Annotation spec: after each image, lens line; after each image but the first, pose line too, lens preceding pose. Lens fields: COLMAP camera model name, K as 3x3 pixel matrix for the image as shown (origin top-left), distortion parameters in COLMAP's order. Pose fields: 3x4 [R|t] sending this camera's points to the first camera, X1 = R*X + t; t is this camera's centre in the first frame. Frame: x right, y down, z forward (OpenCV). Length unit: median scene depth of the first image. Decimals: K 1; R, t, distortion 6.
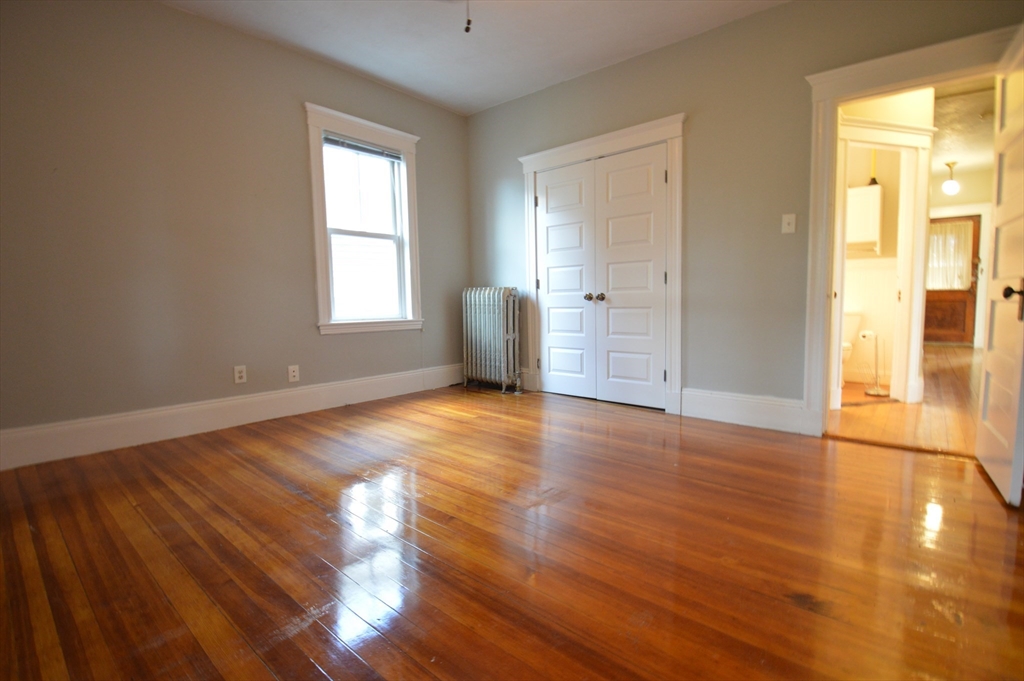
lens RADIAL K [[479.3, 0, 512.0], [0, 479.3, 340.5], [0, 0, 1]] dist [0.000367, -0.000075]
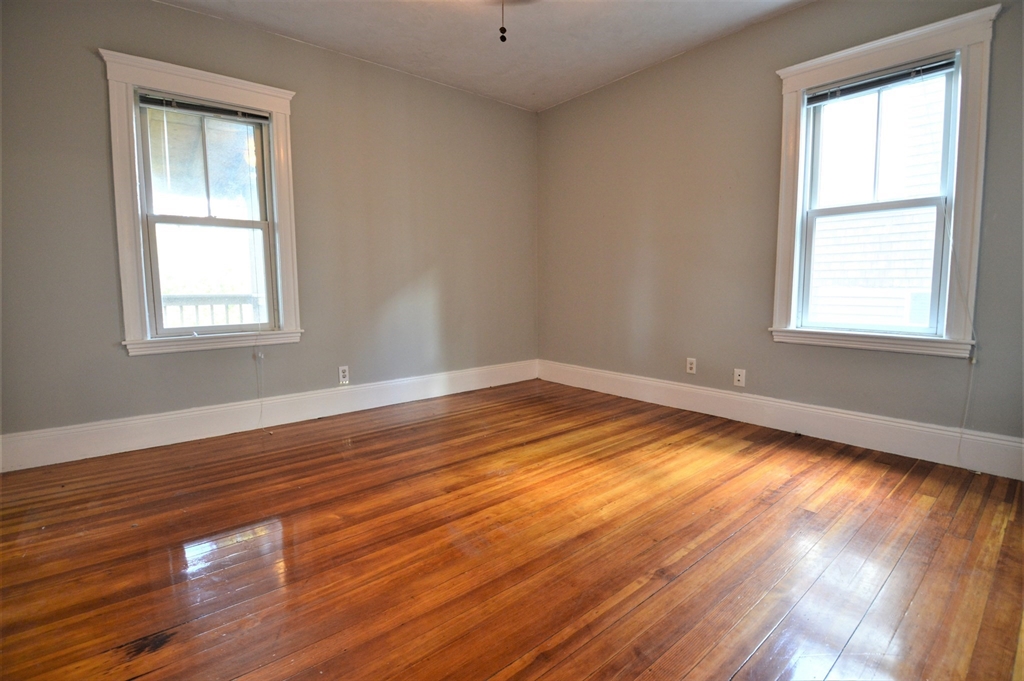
lens RADIAL K [[466.2, 0, 513.2], [0, 466.2, 335.1], [0, 0, 1]] dist [0.022350, -0.031356]
pose [[-0.151680, 0.115721, -0.981632, 0.560148], [-0.070608, 0.989317, 0.127537, -0.110069], [0.985905, 0.088656, -0.141888, 0.743469]]
